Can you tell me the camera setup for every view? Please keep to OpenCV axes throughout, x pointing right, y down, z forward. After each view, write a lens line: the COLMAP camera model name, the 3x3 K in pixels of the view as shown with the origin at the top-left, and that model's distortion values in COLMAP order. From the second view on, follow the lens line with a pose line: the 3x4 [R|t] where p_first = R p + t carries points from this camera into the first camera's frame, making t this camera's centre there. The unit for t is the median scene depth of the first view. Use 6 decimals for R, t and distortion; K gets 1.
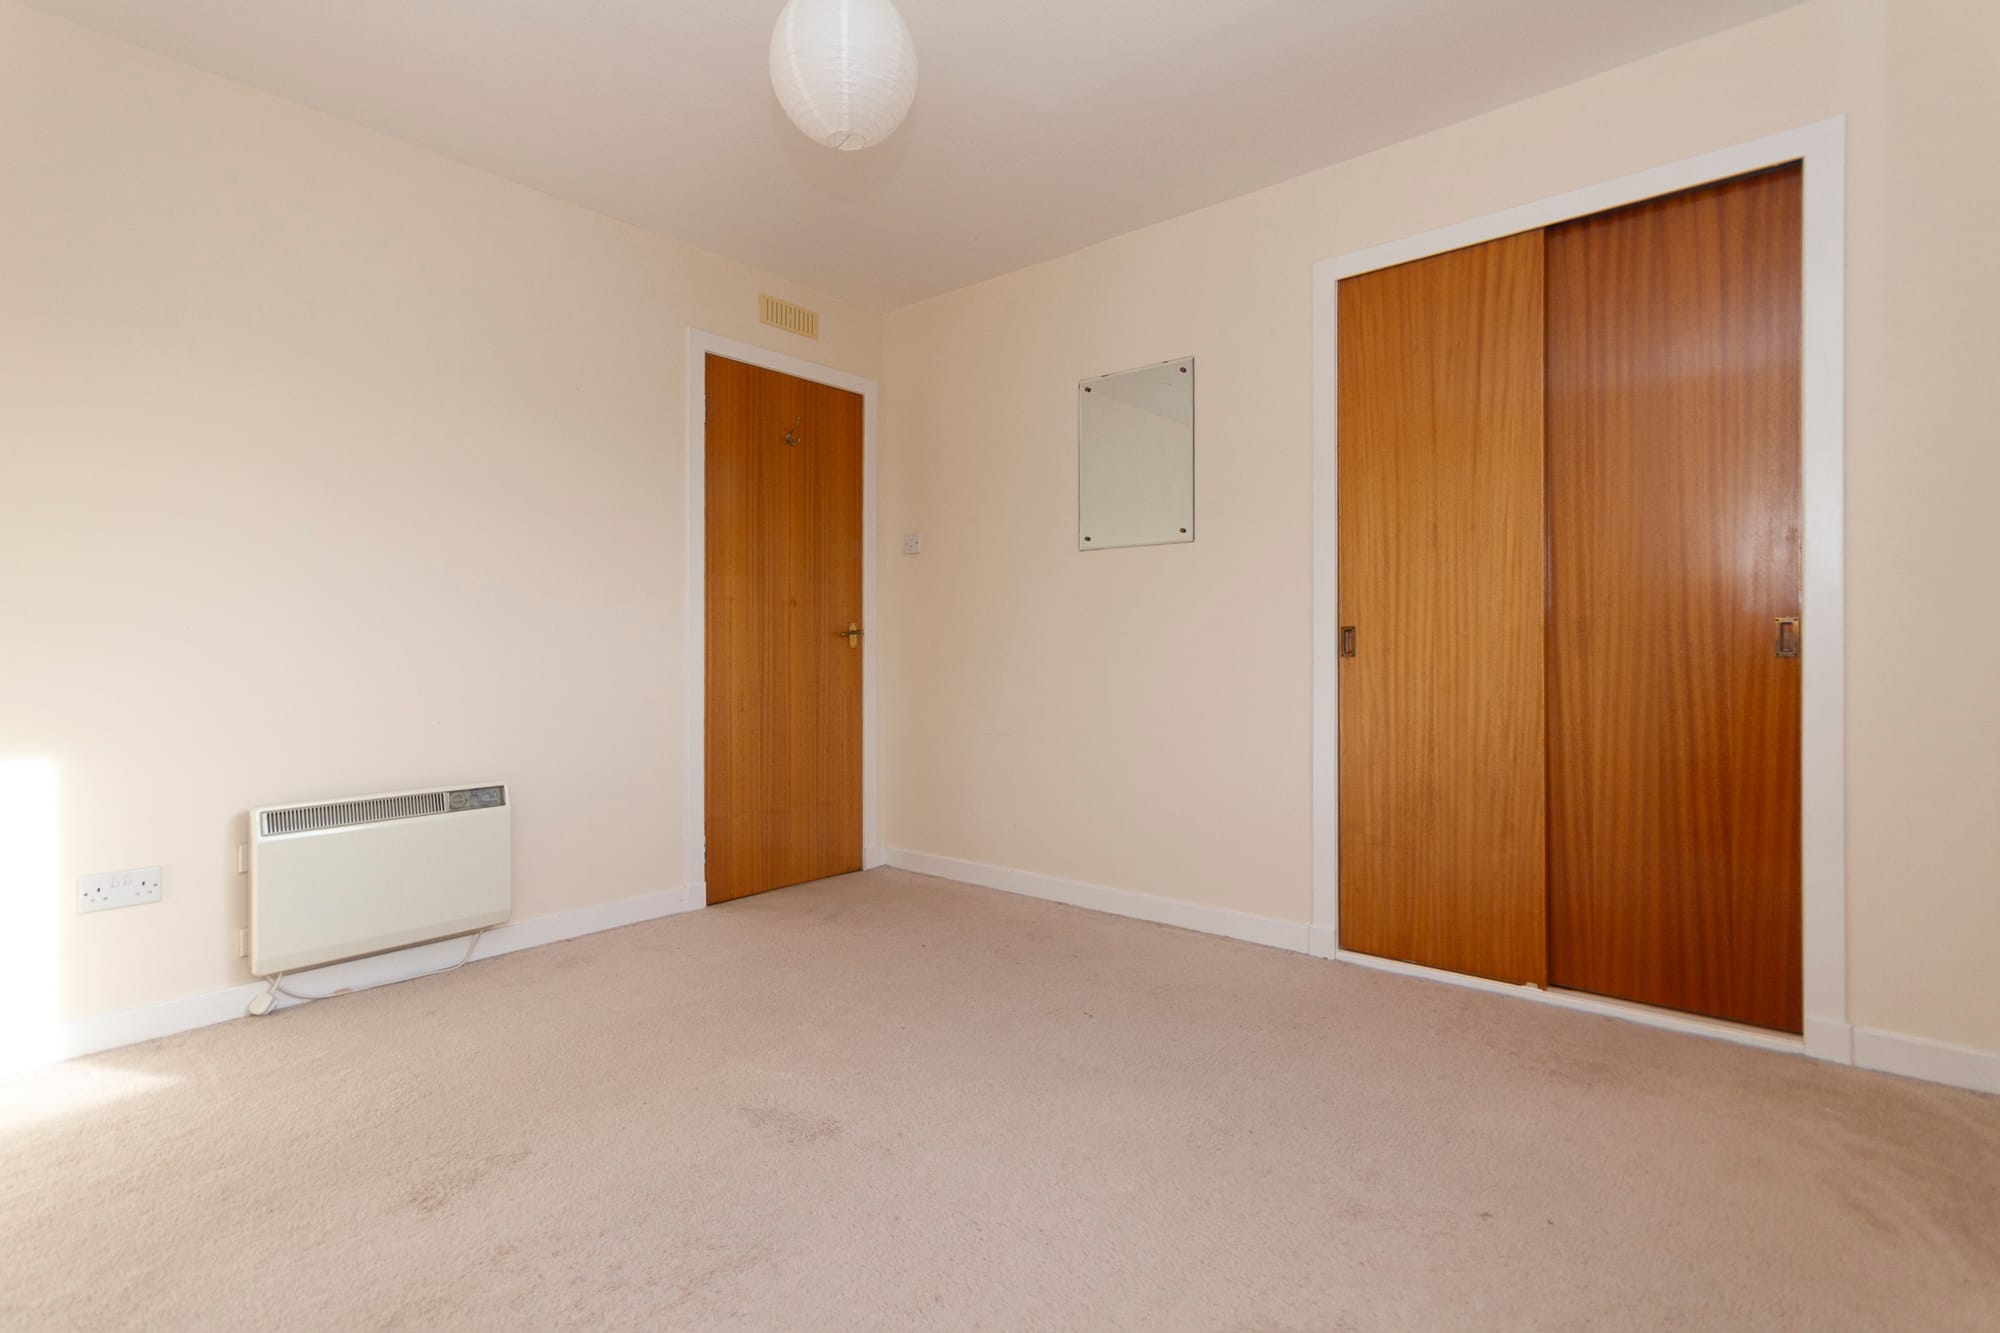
lens RADIAL K [[966.1, 0, 999.2], [0, 966.1, 649.6], [0, 0, 1]] dist [0.021522, 0.000124]
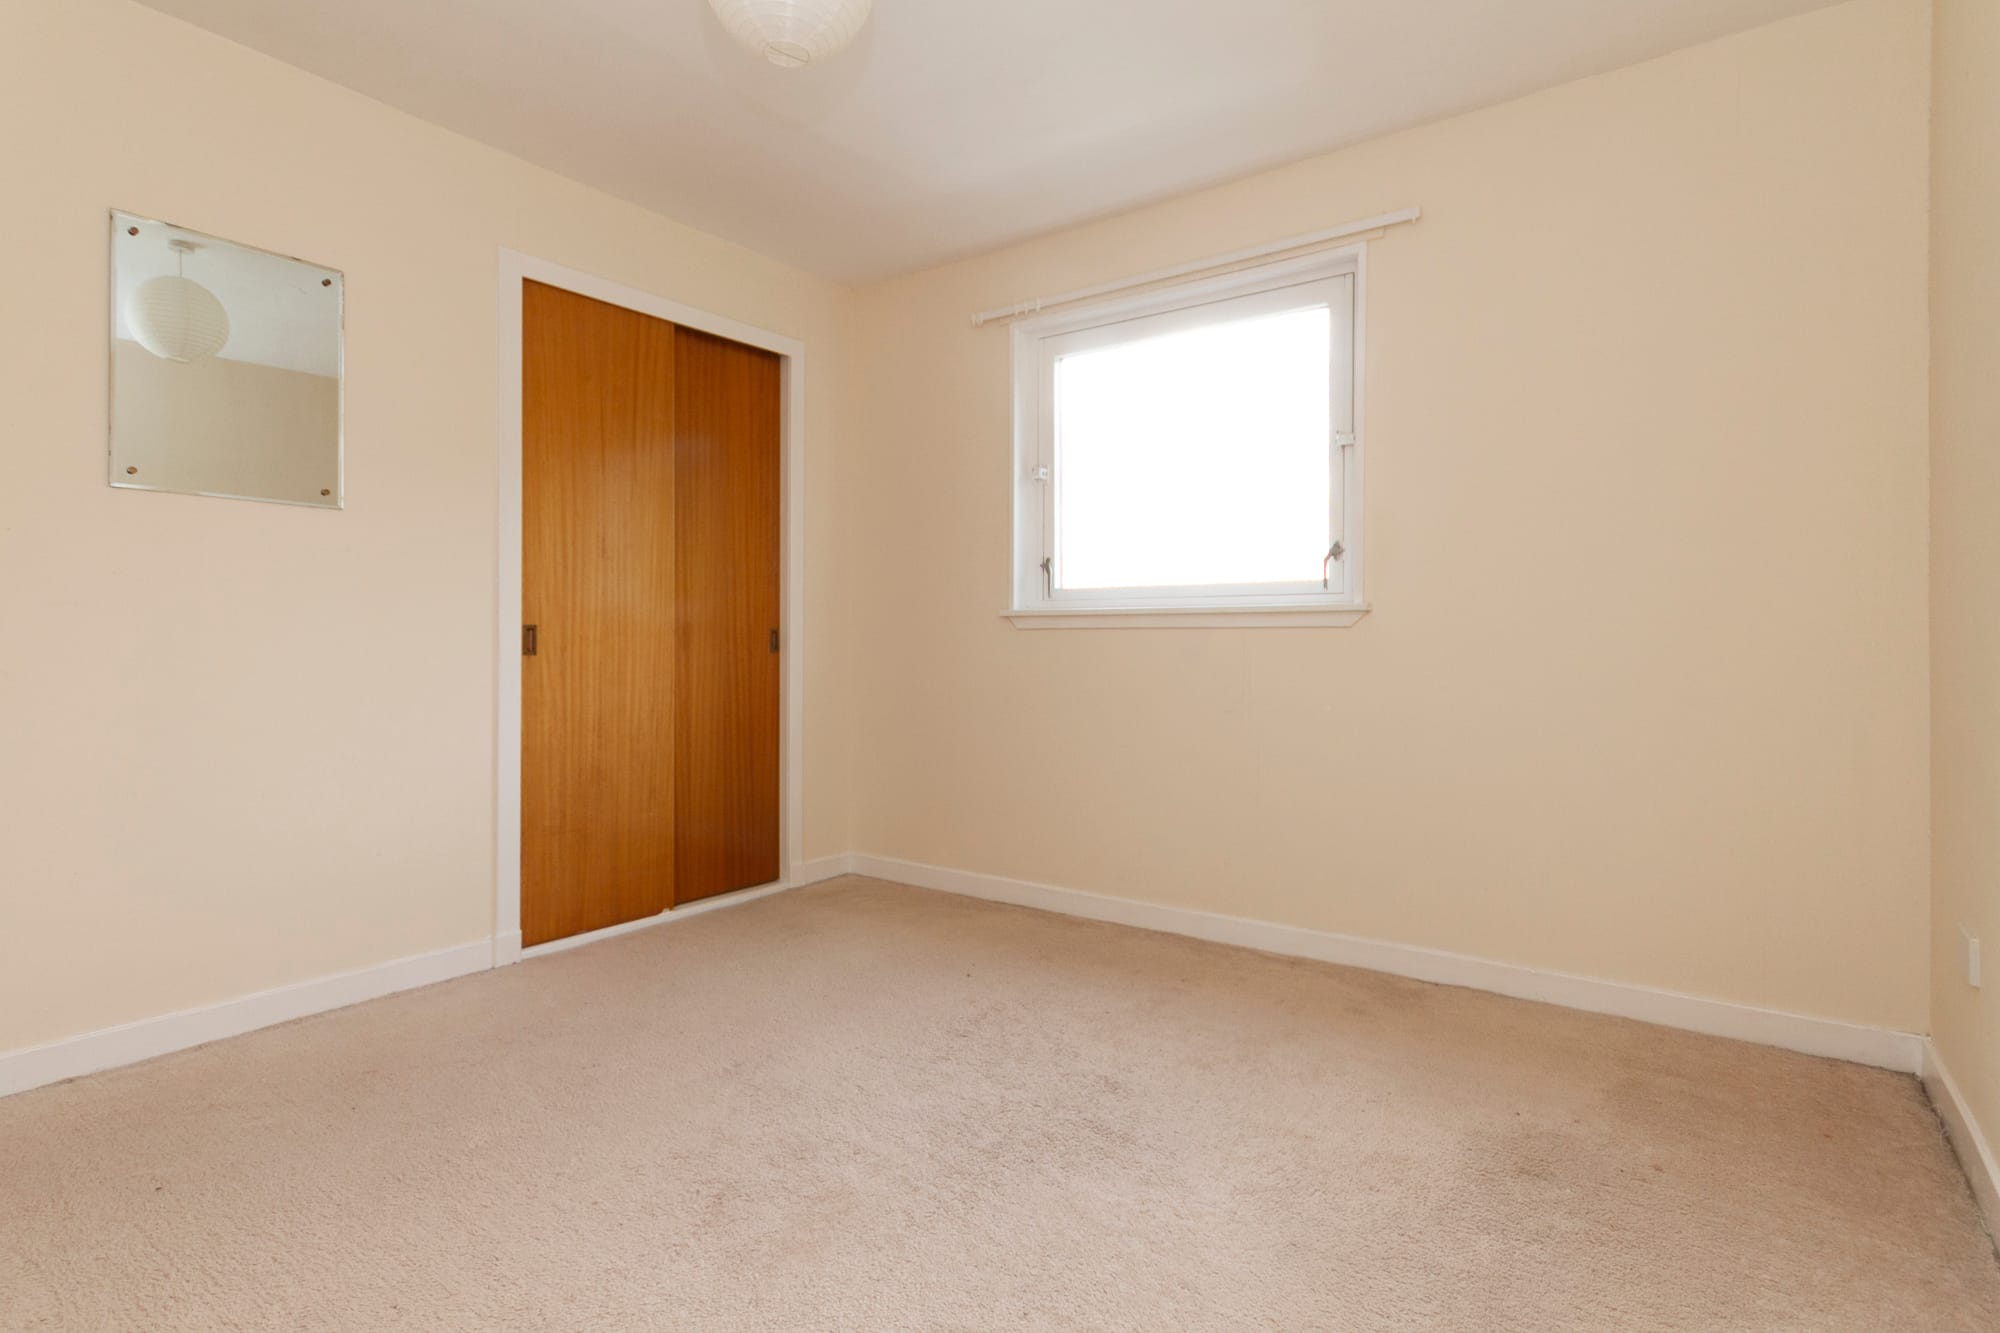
lens RADIAL K [[1009.1, 0, 999.2], [0, 1009.1, 634.7], [0, 0, 1]] dist [0.000499, 0.000002]
pose [[-0.066201, 0.010050, 0.997756, -0.740393], [-0.002126, 0.999946, -0.010213, -0.004213], [-0.997804, -0.002797, -0.066176, 0.599557]]
